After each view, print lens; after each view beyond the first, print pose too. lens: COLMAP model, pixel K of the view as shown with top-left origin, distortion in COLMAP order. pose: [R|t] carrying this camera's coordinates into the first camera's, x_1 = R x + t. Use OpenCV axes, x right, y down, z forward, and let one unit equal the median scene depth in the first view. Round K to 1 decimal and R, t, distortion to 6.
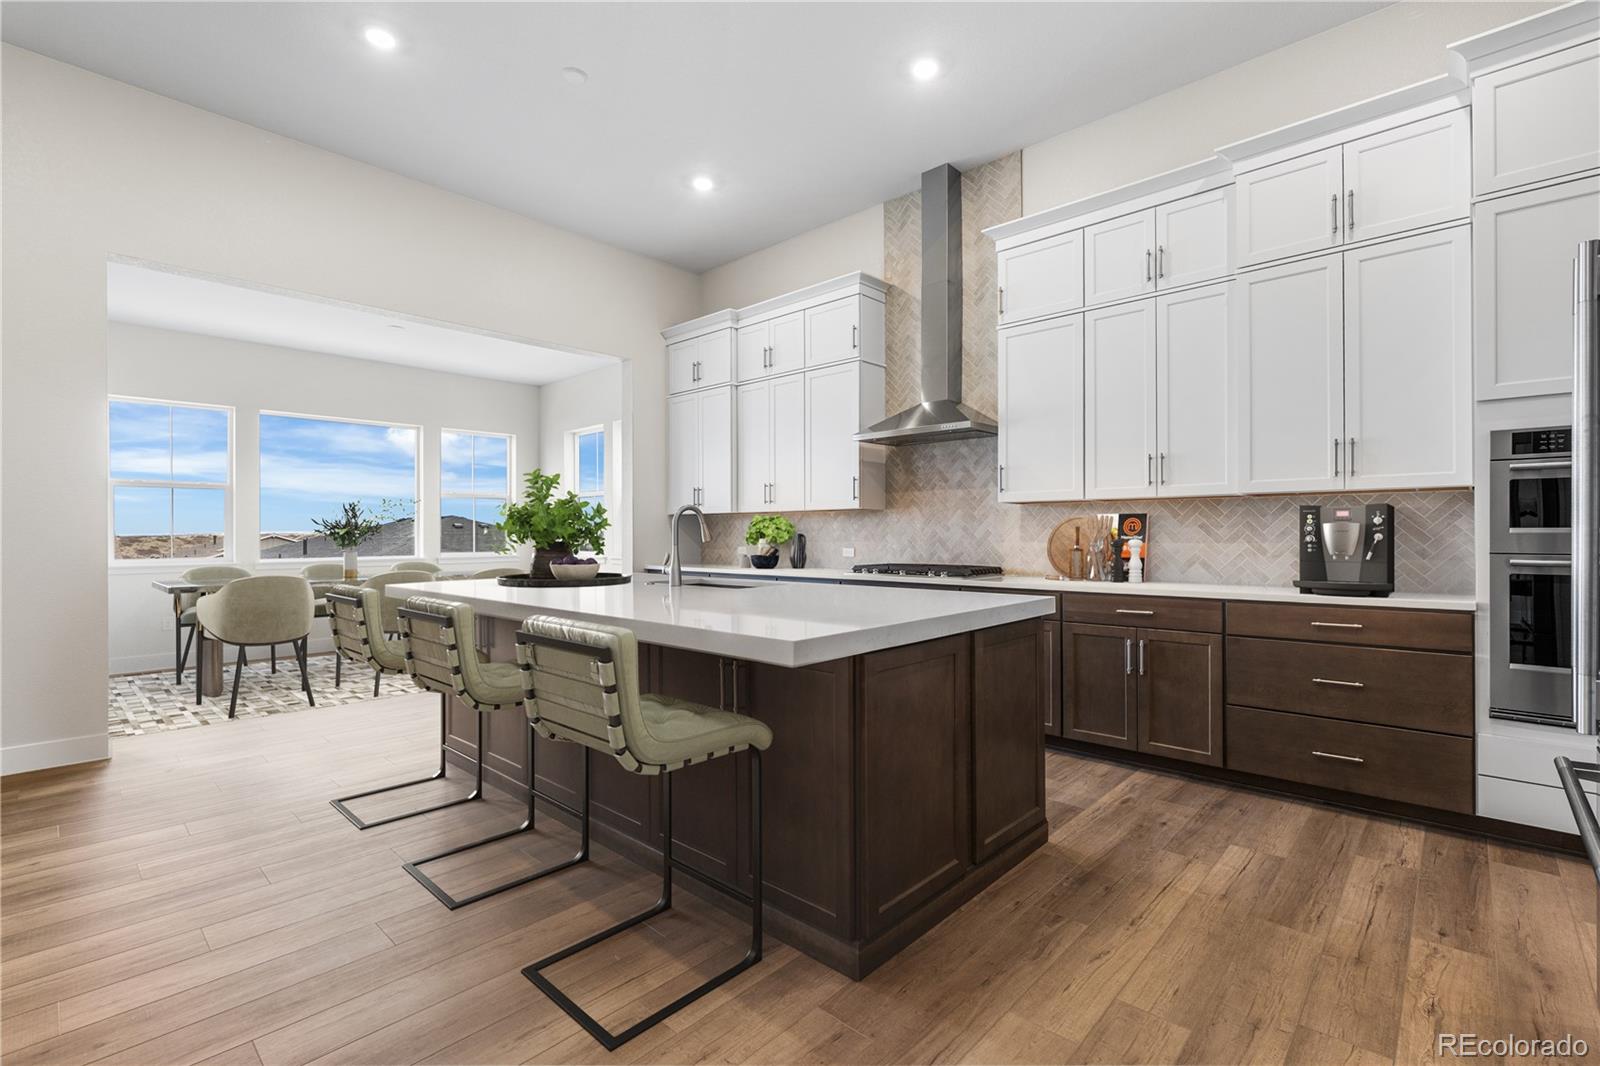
lens RADIAL K [[714.4, 0, 799.6], [0, 714.4, 533.1], [0, 0, 1]] dist [-0.001808, -0.000603]
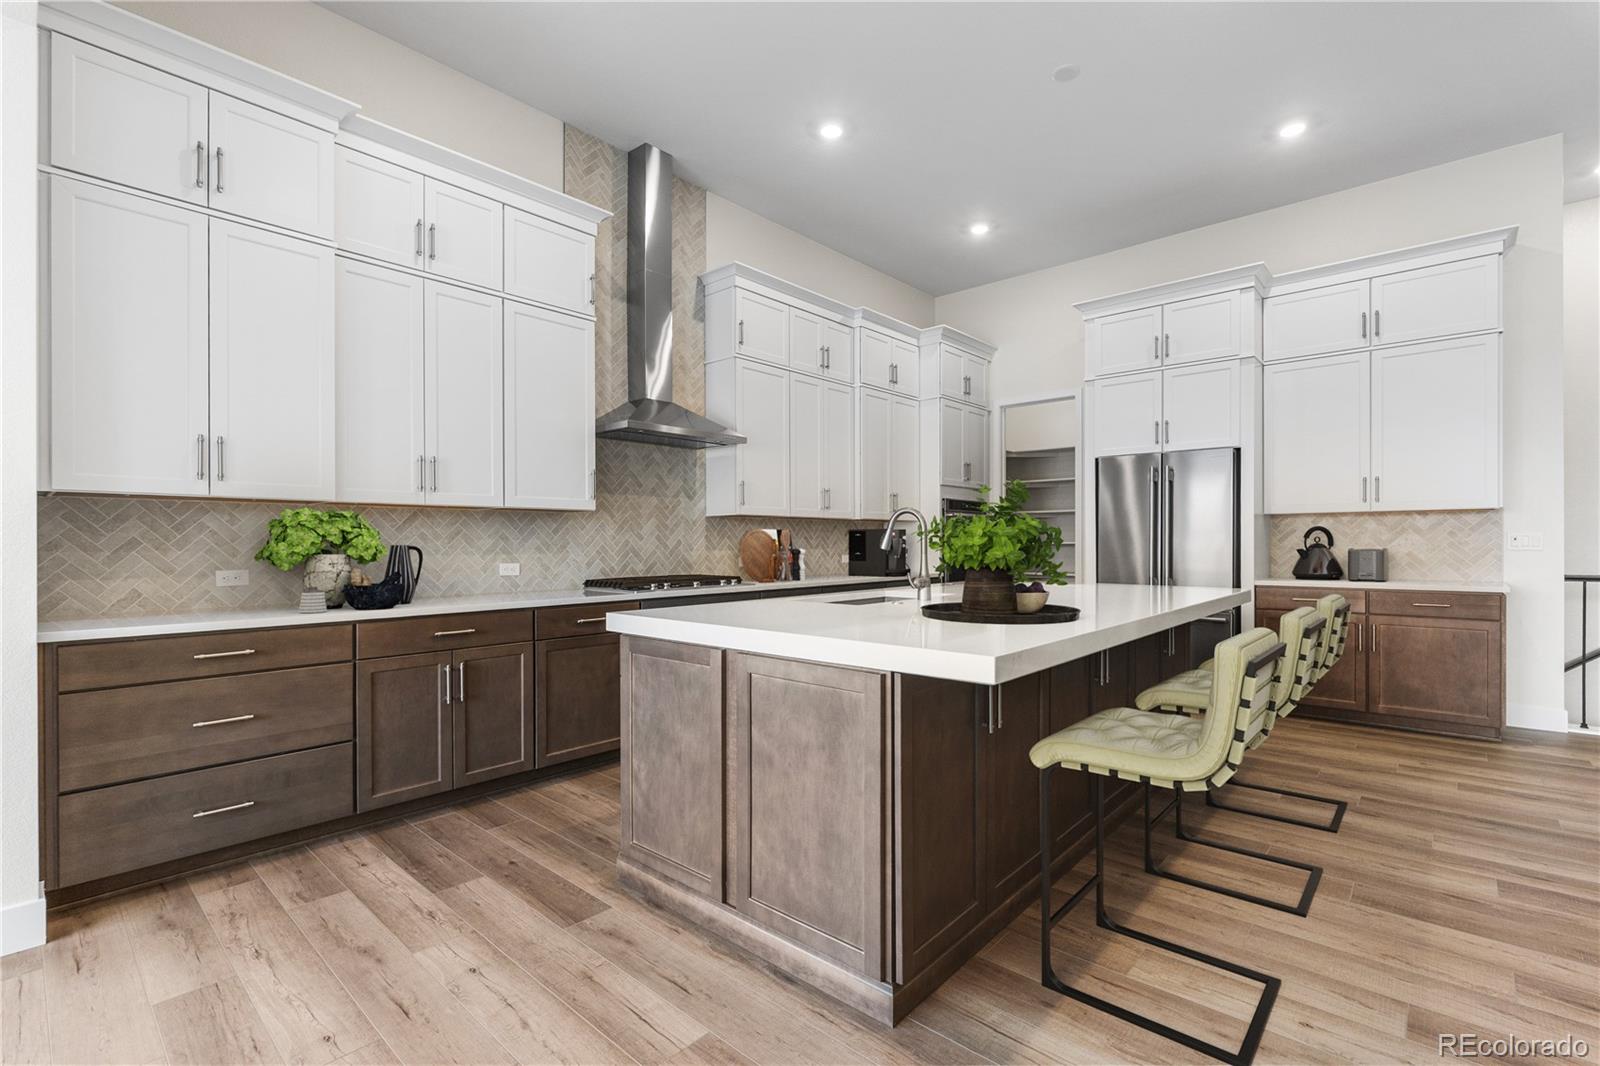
lens RADIAL K [[714.4, 0, 800.6], [0, 714.4, 546.7], [0, 0, 1]] dist [-0.001808, -0.000603]
pose [[-0.018060, -0.003408, 0.999831, -0.750385], [0.002231, 0.999992, 0.003449, 0.002948], [-0.999834, 0.002292, -0.018052, 0.840821]]
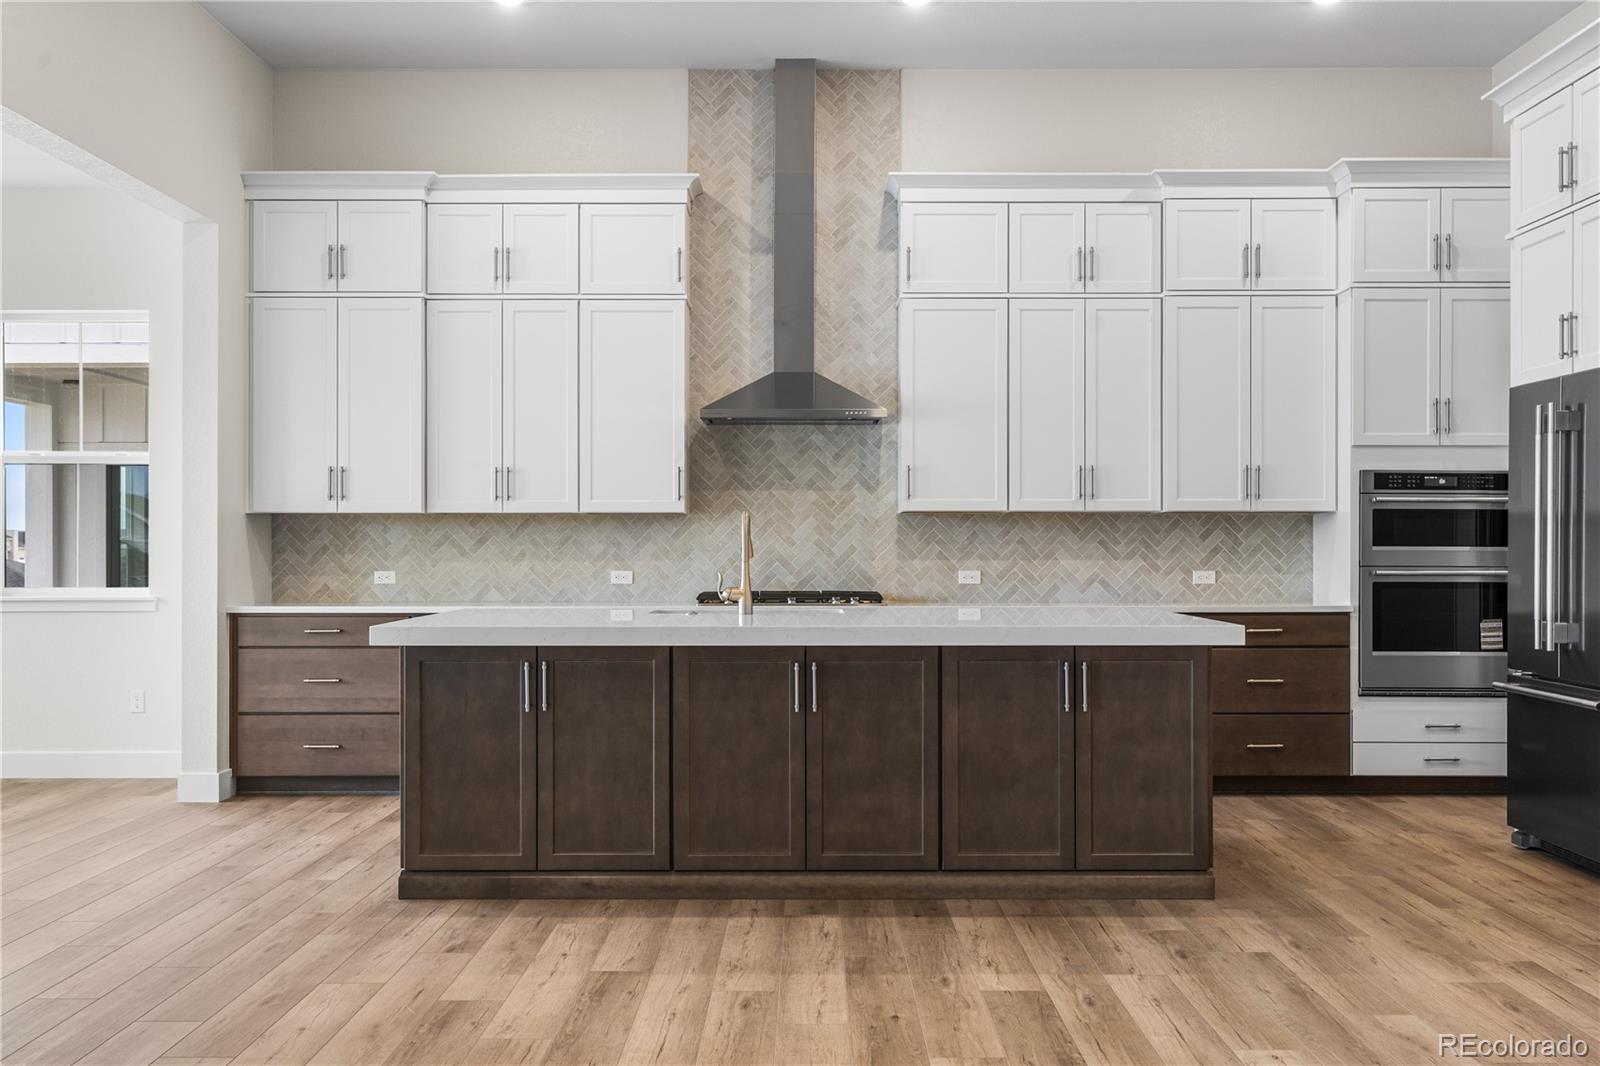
lens RADIAL K [[1609.8, 0, 799.9], [0, 1609.8, 544.7], [0, 0, 1]] dist [0.004517, 0.000000]
pose [[0.734925, 0.004874, 0.678131, -0.952634], [-0.002887, 0.999988, -0.004059, 0.002664], [-0.678142, 0.001025, 0.734930, -0.239439]]
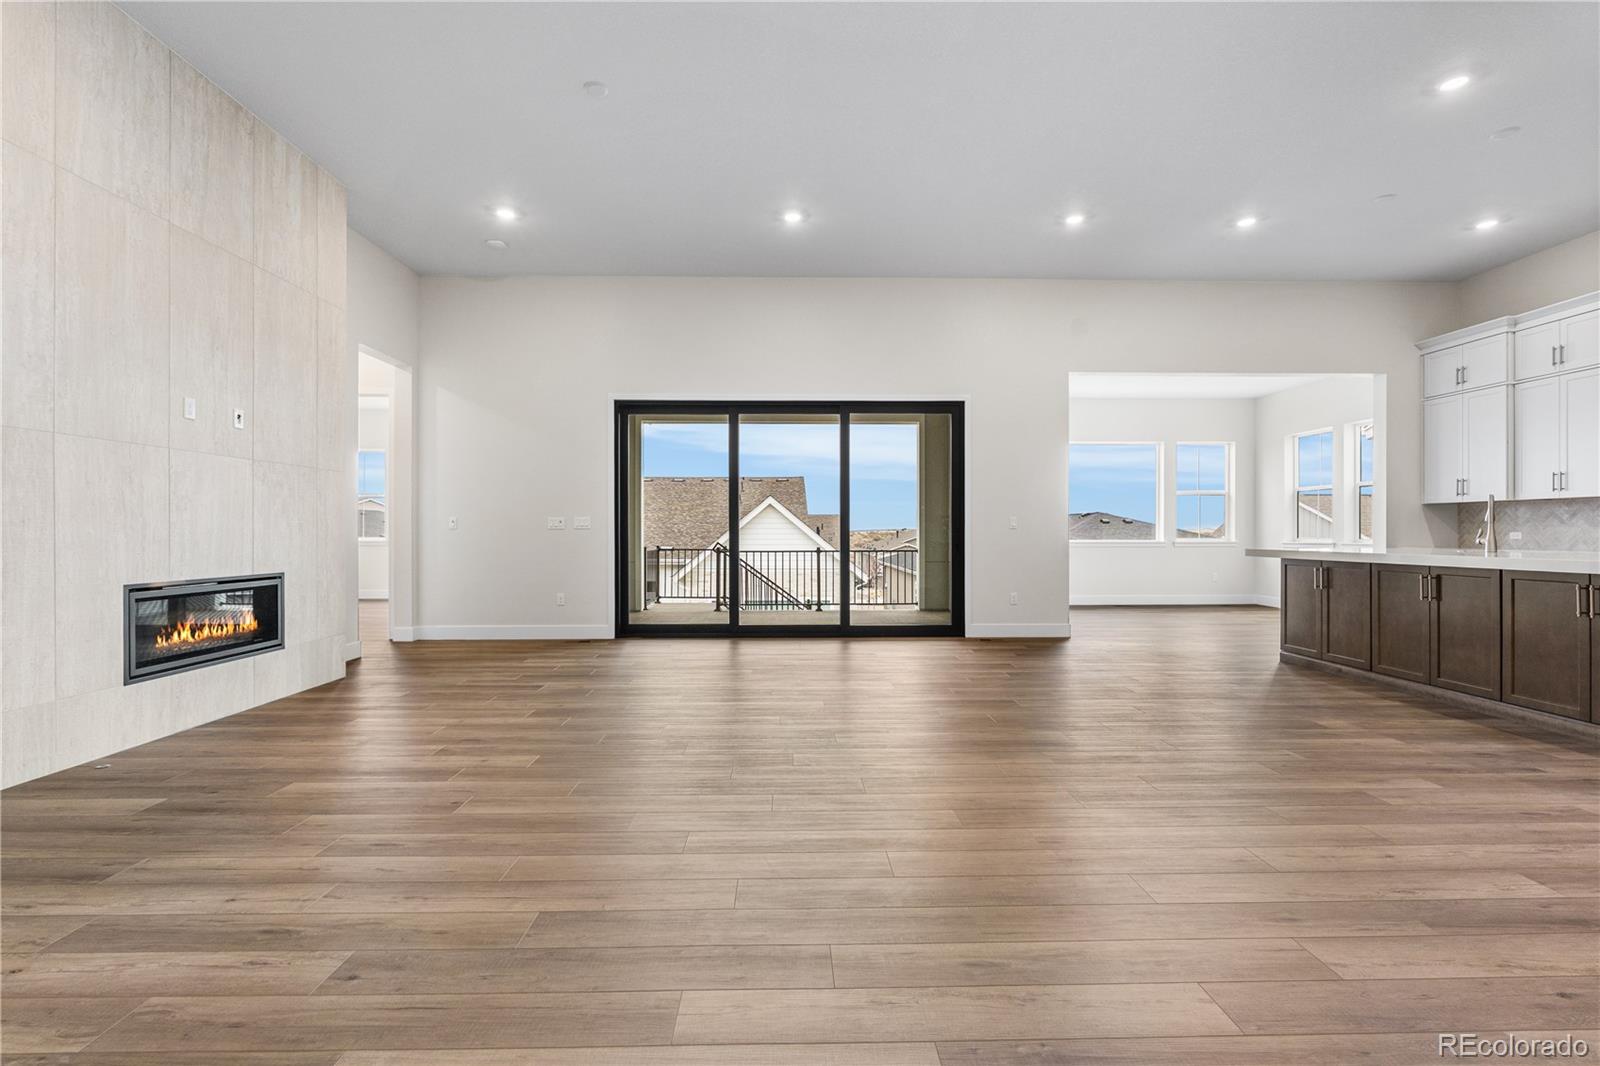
lens RADIAL K [[714.4, 0, 804.1], [0, 714.4, 533.0], [0, 0, 1]] dist [-0.001808, -0.000603]
pose [[0.702214, 0.003838, -0.711955, -0.091005], [-0.000943, 0.999990, 0.004461, 0.021859], [0.711965, -0.002462, 0.702211, -0.669771]]
